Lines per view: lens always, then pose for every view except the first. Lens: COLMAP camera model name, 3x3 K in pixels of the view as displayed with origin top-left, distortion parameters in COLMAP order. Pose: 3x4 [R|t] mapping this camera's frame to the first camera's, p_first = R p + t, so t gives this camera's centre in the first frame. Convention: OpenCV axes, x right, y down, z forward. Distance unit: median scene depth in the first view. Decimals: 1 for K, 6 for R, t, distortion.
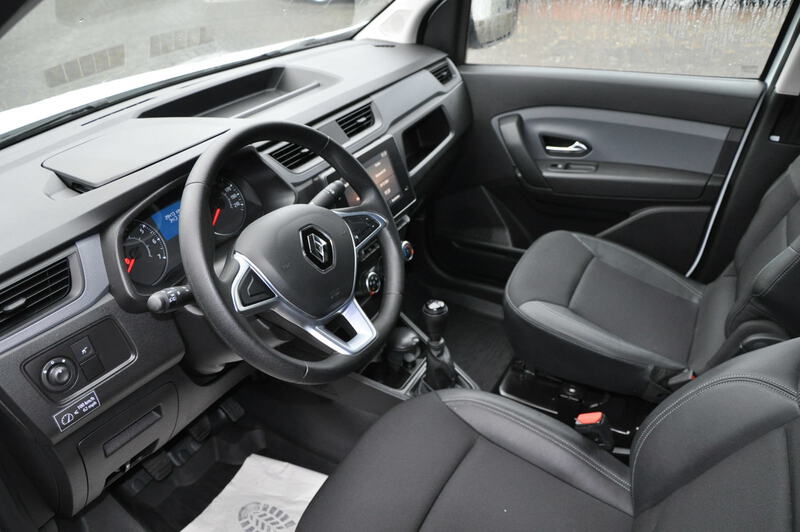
lens RADIAL K [[603.3, 0, 400.0], [0, 603.3, 266.0], [0, 0, 1]] dist [-0.166819, 0.091618]
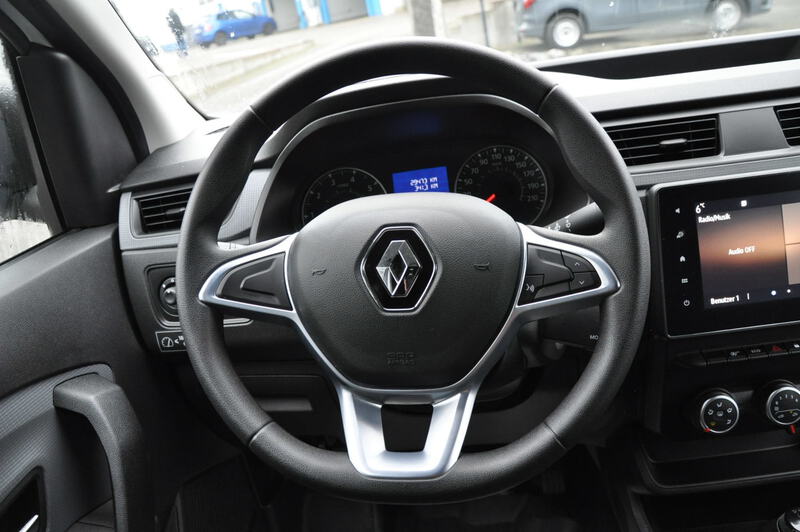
lens RADIAL K [[603.3, 0, 400.0], [0, 603.3, 266.0], [0, 0, 1]] dist [-0.166819, 0.091618]
pose [[0.441332, 0.311076, -0.841700, 0.218920], [-0.336774, 0.926844, 0.165961, -0.083739], [0.831751, 0.210218, 0.513808, 0.488099]]
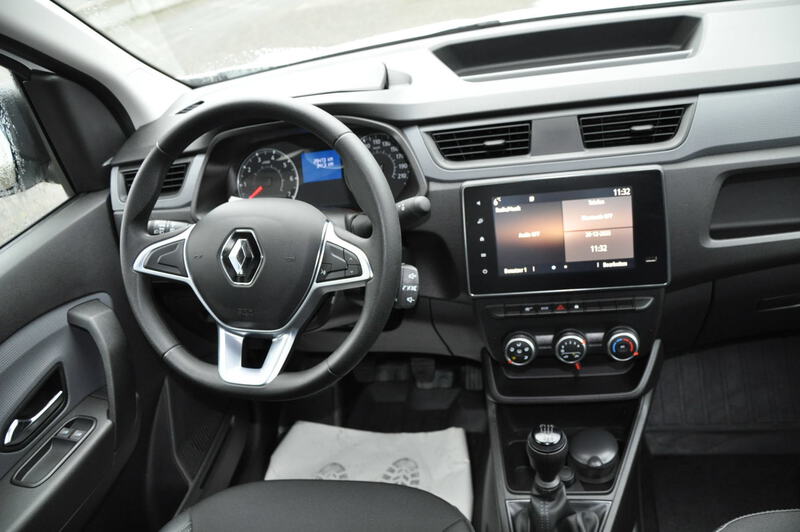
lens RADIAL K [[603.3, 0, 400.0], [0, 603.3, 266.0], [0, 0, 1]] dist [-0.166819, 0.091618]
pose [[0.332263, 0.486040, -0.808311, 0.433600], [-0.320905, 0.864127, 0.387692, -0.289983], [0.886917, 0.130575, 0.443090, 0.559969]]
